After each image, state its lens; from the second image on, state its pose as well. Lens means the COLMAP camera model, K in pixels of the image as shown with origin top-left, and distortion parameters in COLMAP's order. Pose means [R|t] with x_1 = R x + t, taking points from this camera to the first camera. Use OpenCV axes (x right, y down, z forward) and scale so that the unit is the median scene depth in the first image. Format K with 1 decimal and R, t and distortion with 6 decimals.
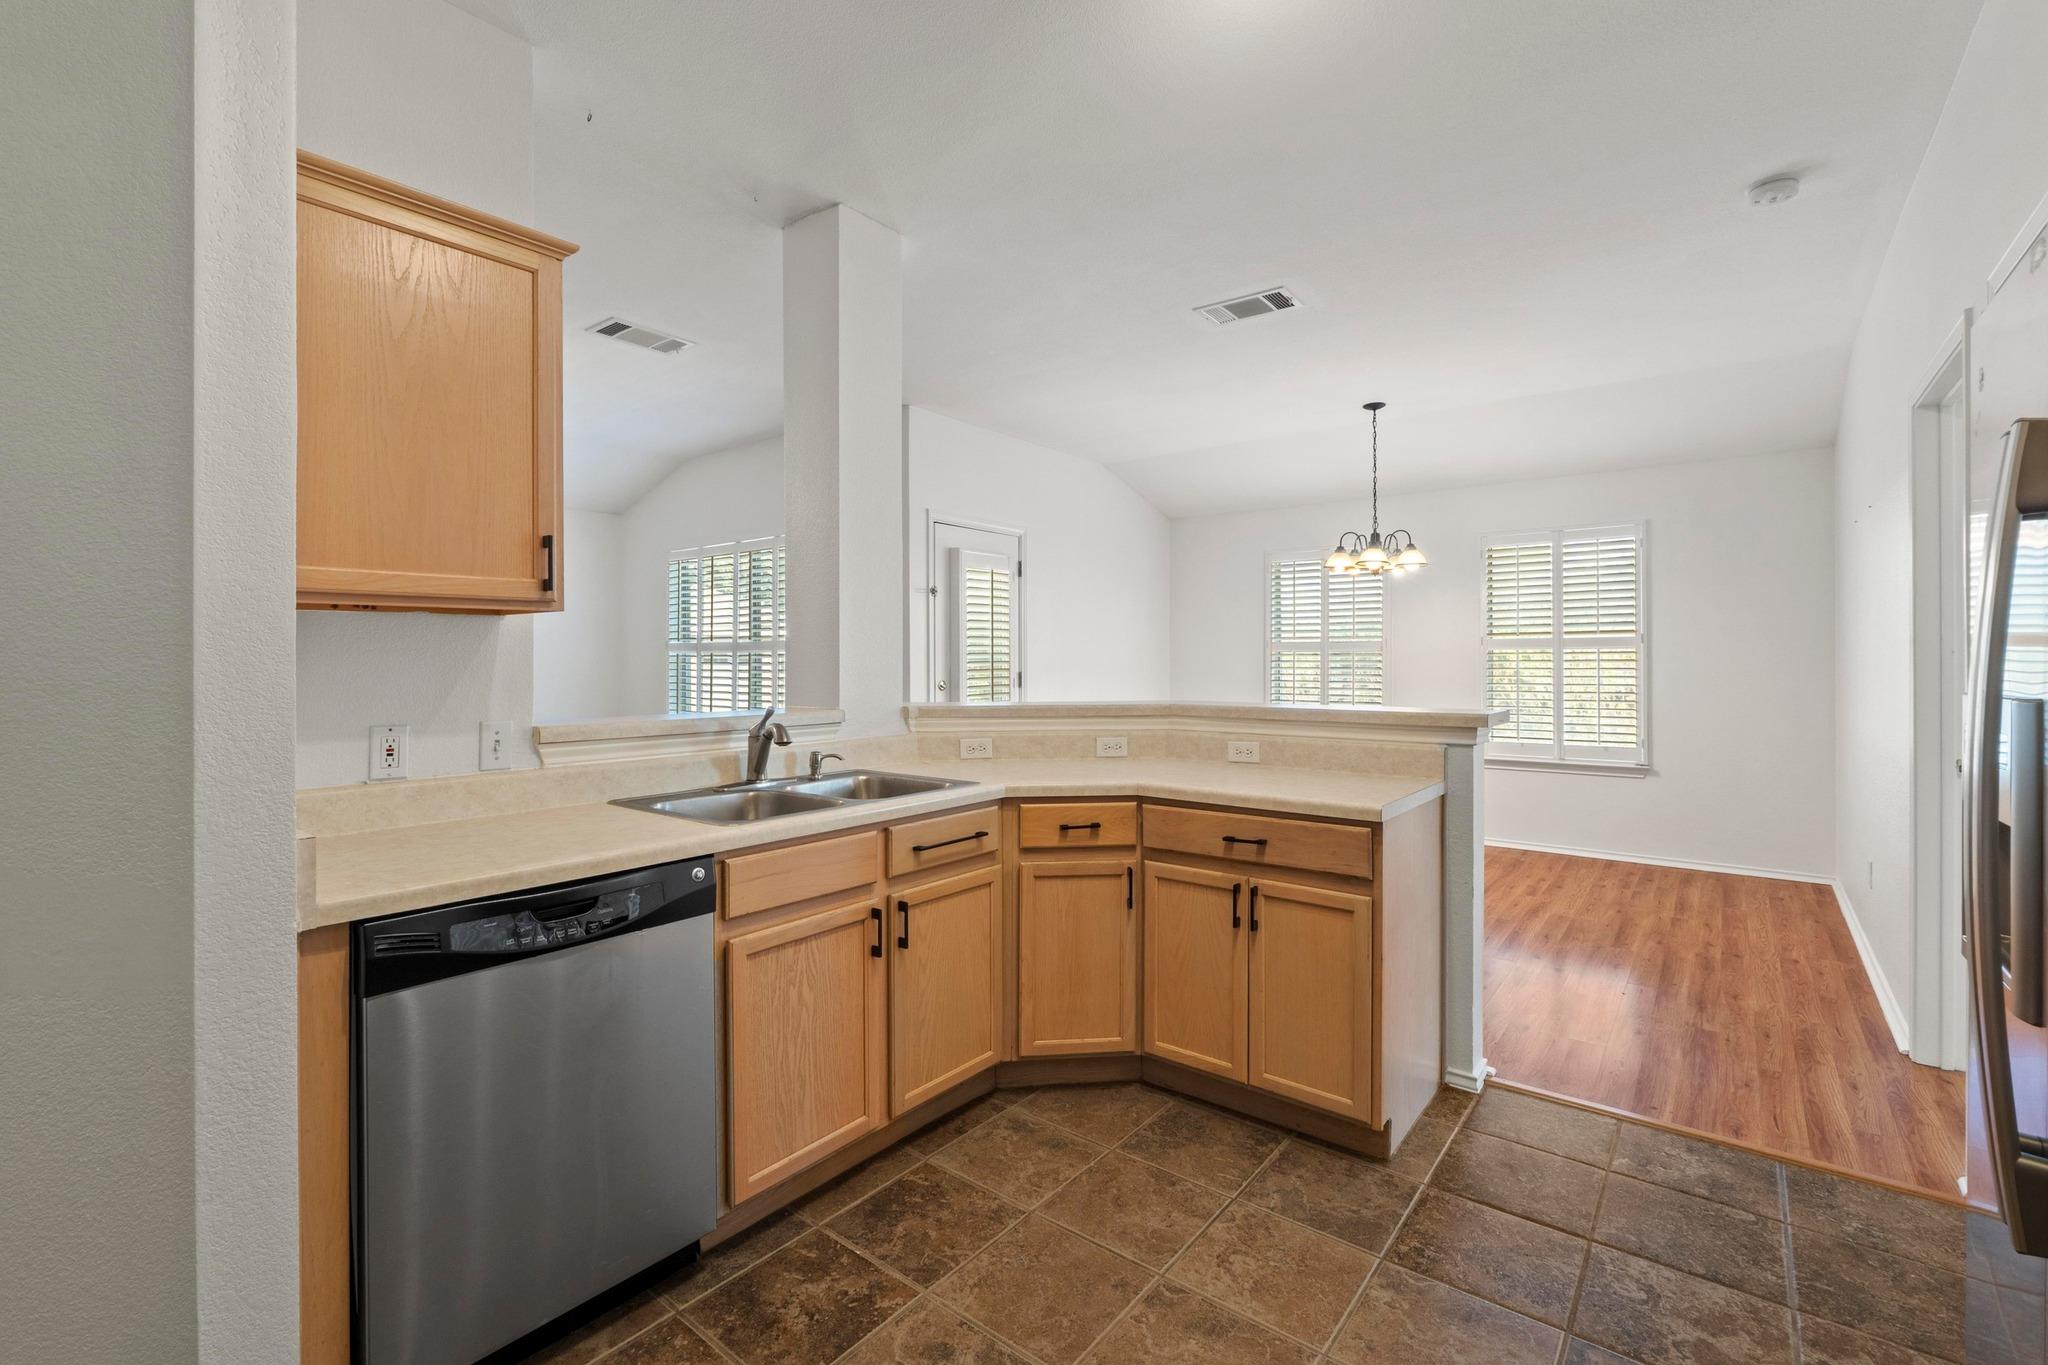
lens RADIAL K [[897.9, 0, 1023.0], [0, 897.9, 659.0], [0, 0, 1]] dist [-0.002627, -0.000358]
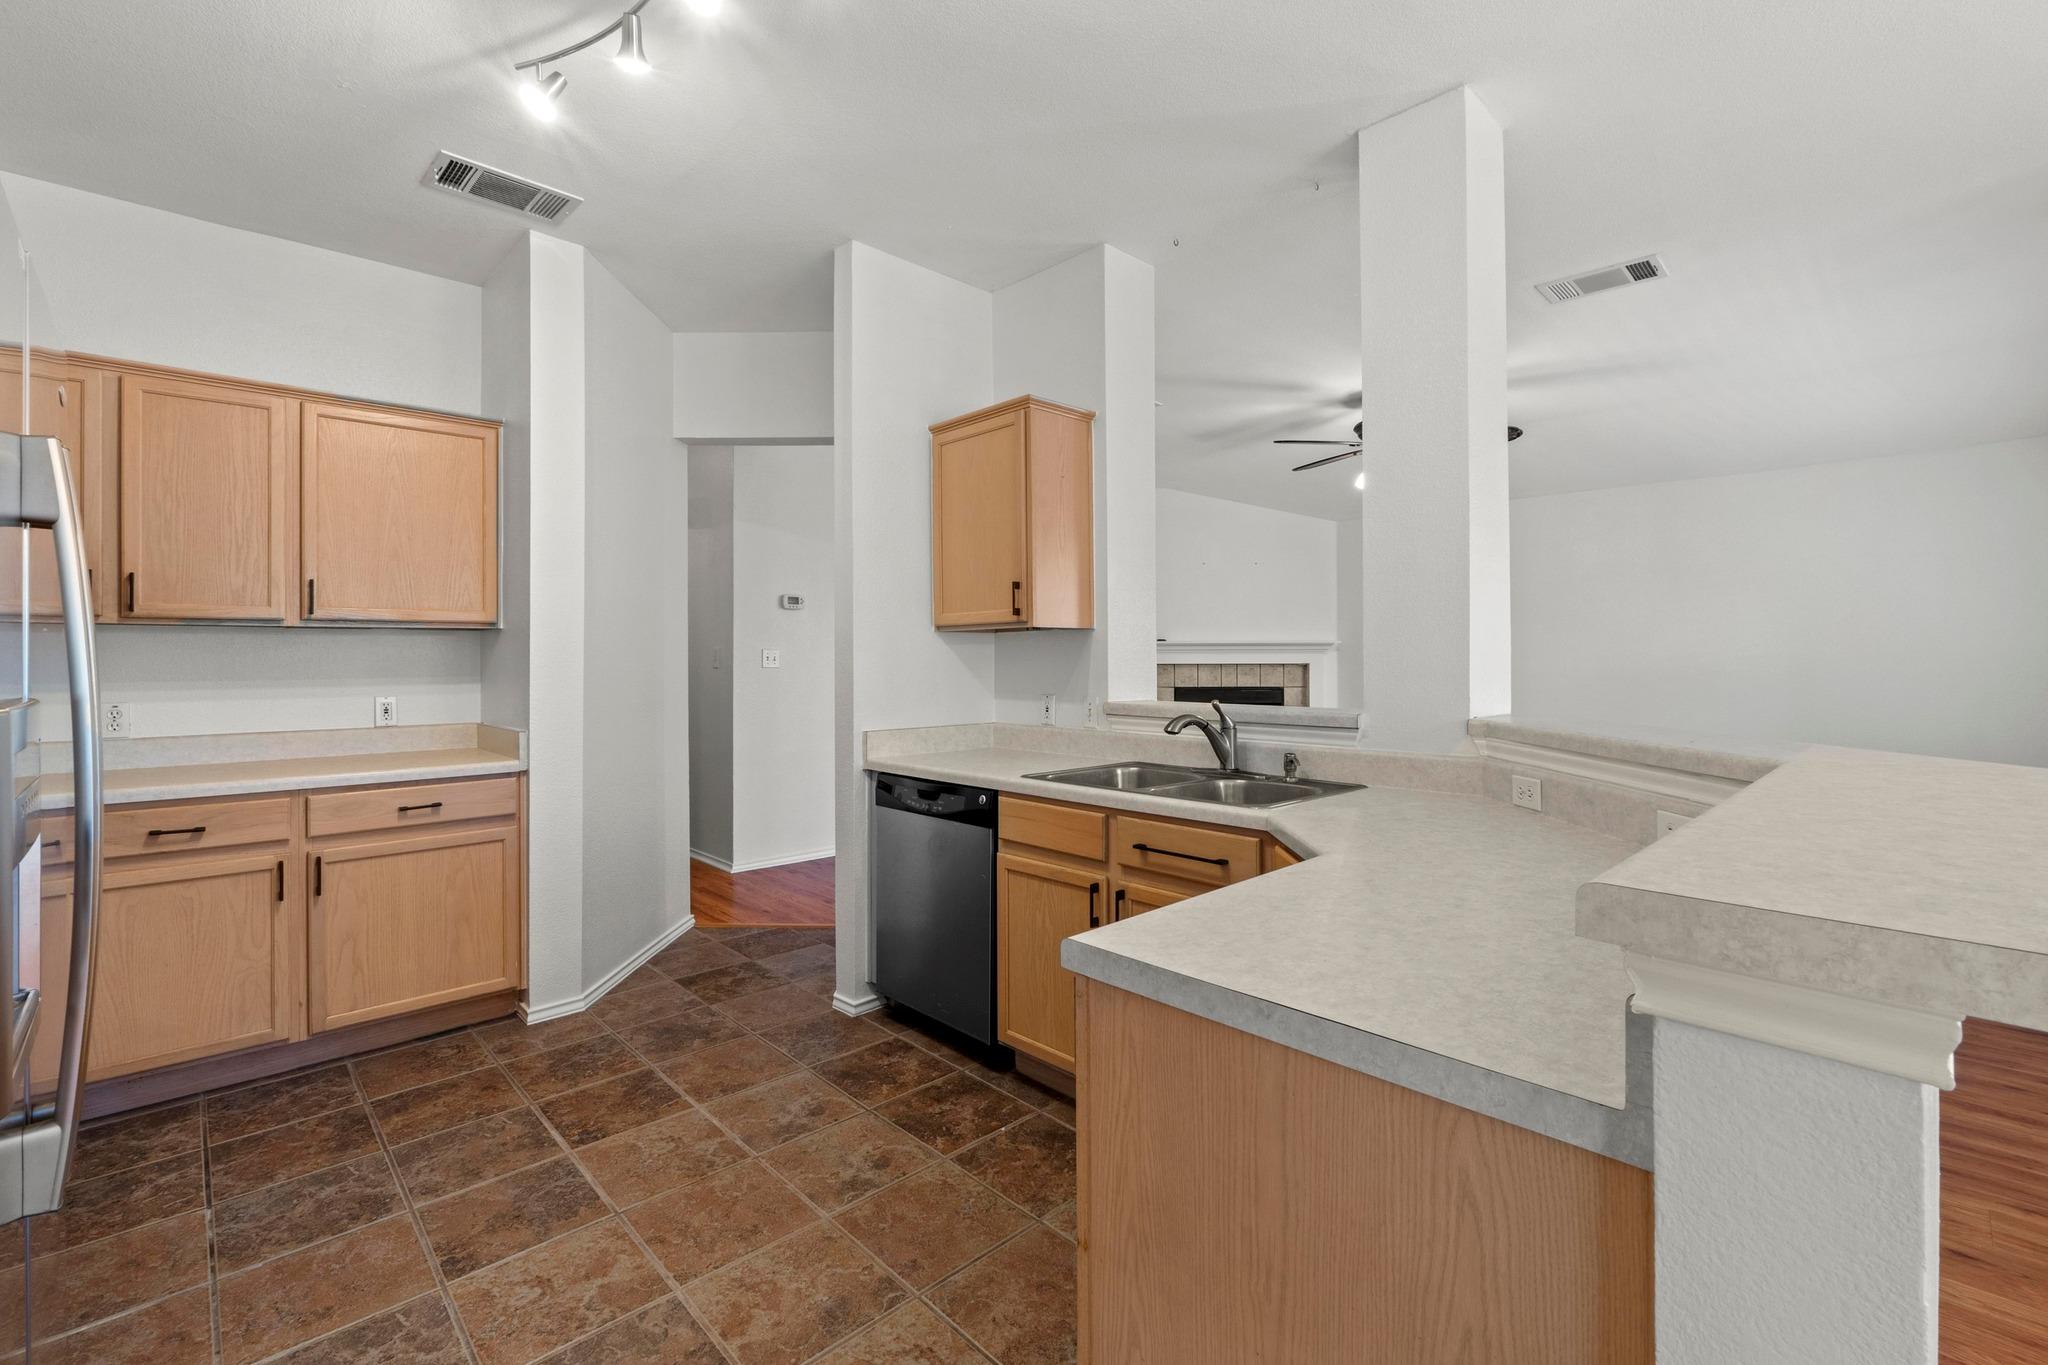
lens RADIAL K [[891.2, 0, 1021.6], [0, 891.2, 652.0], [0, 0, 1]] dist [-0.003279, -0.000396]
pose [[-0.139116, -0.006492, -0.990255, 0.832978], [0.003503, 0.999969, -0.007048, 0.001843], [0.990270, -0.004449, -0.139089, 0.952993]]
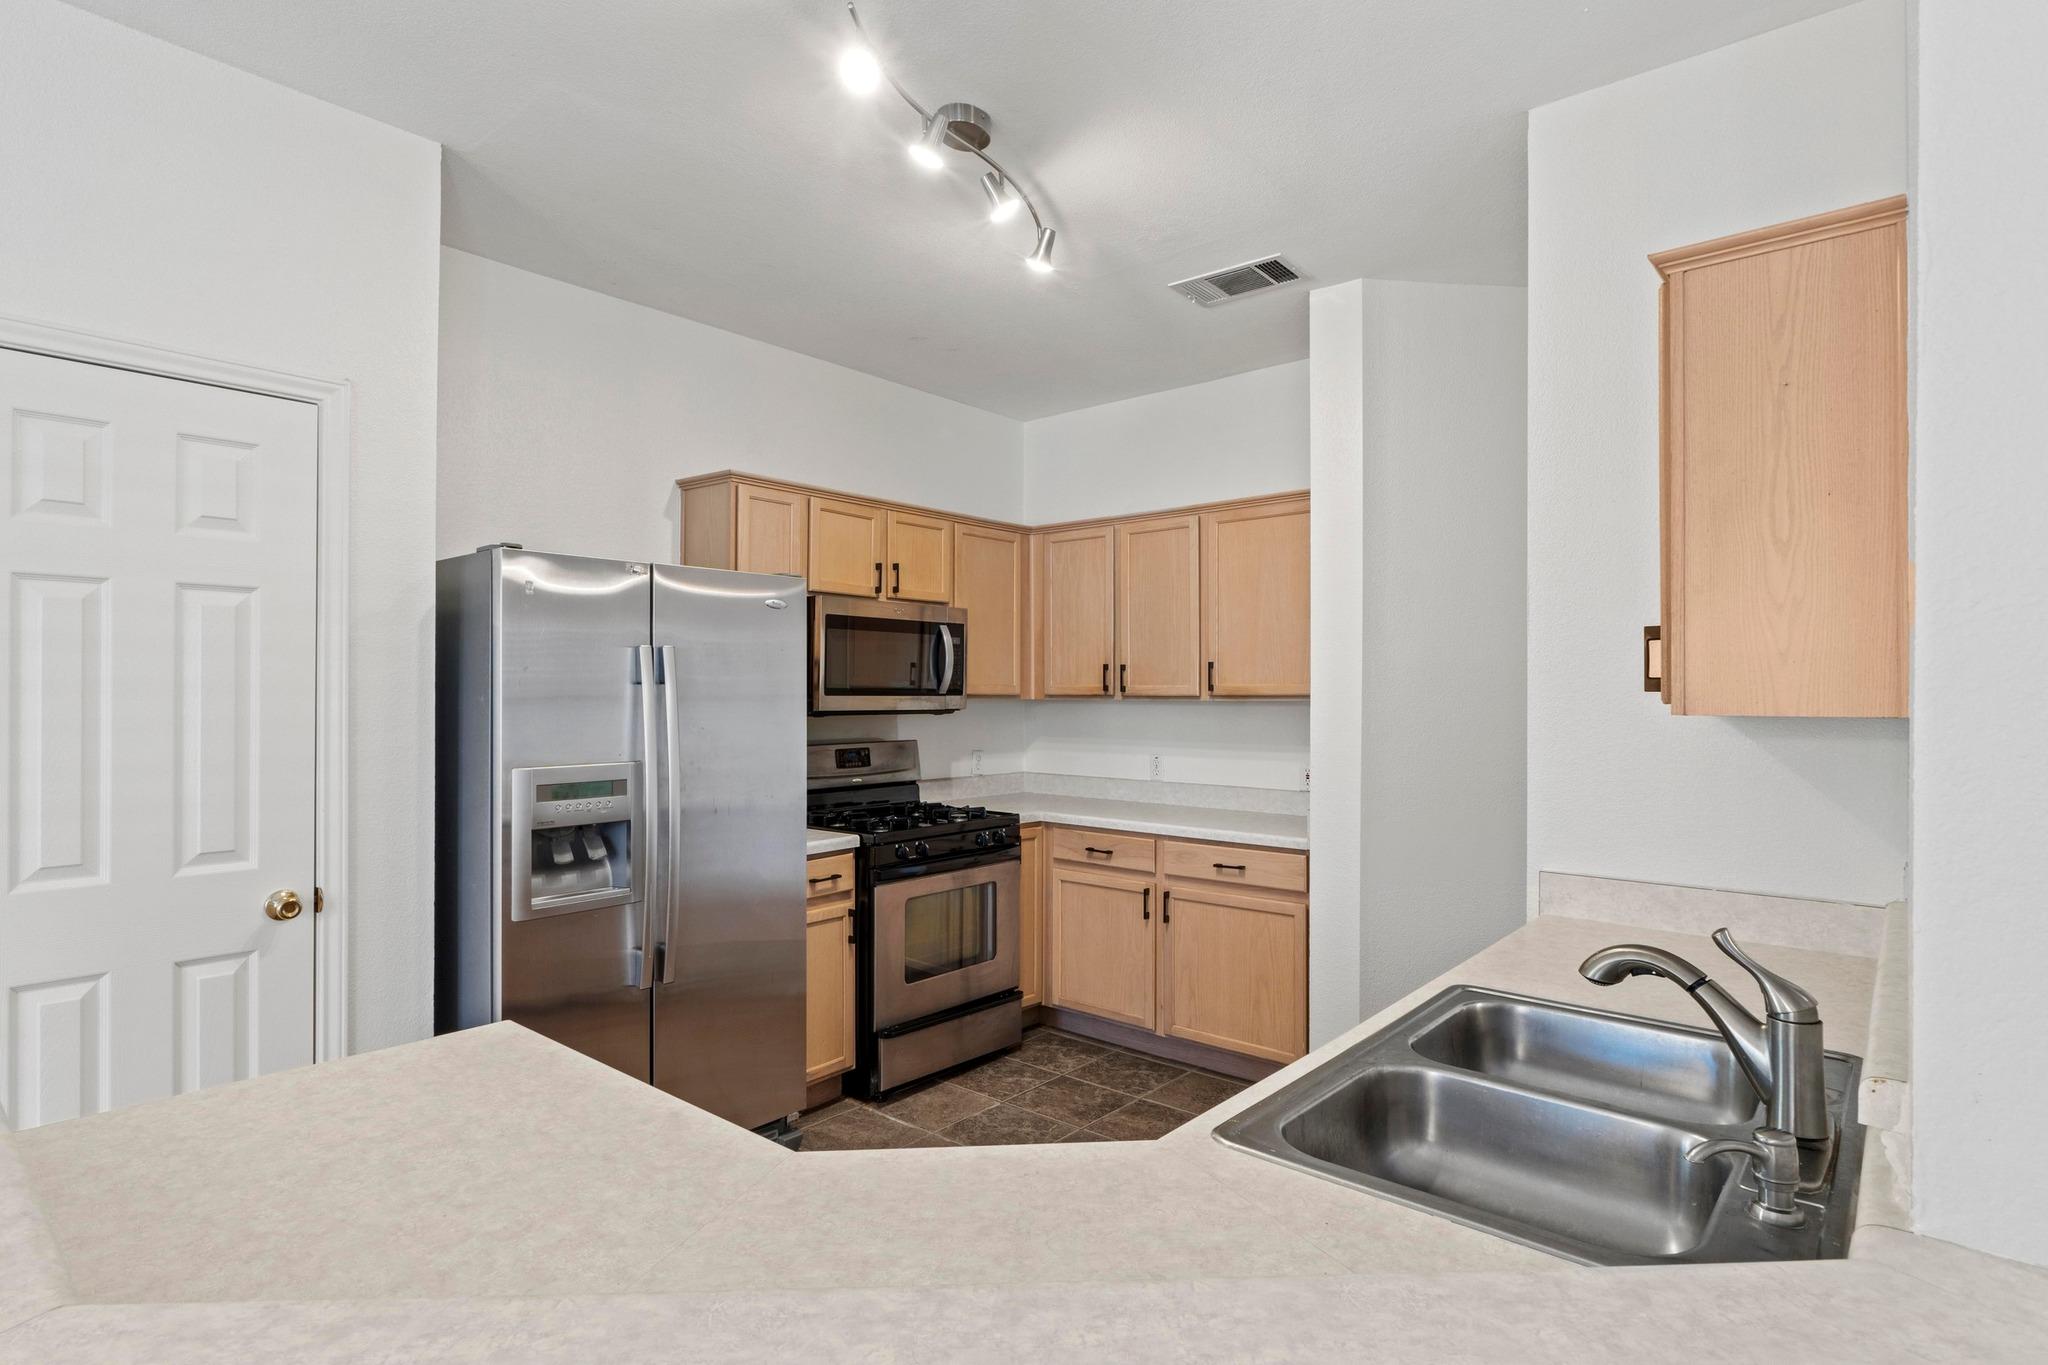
lens RADIAL K [[1048.9, 0, 1003.9], [0, 1048.9, 692.2], [0, 0, 1]] dist [0.000983, 0.000195]
pose [[-0.998884, -0.003257, 0.047124, 0.024323], [-0.003363, 0.999992, -0.002189, -0.054649], [-0.047116, -0.002345, -0.998887, 1.550514]]
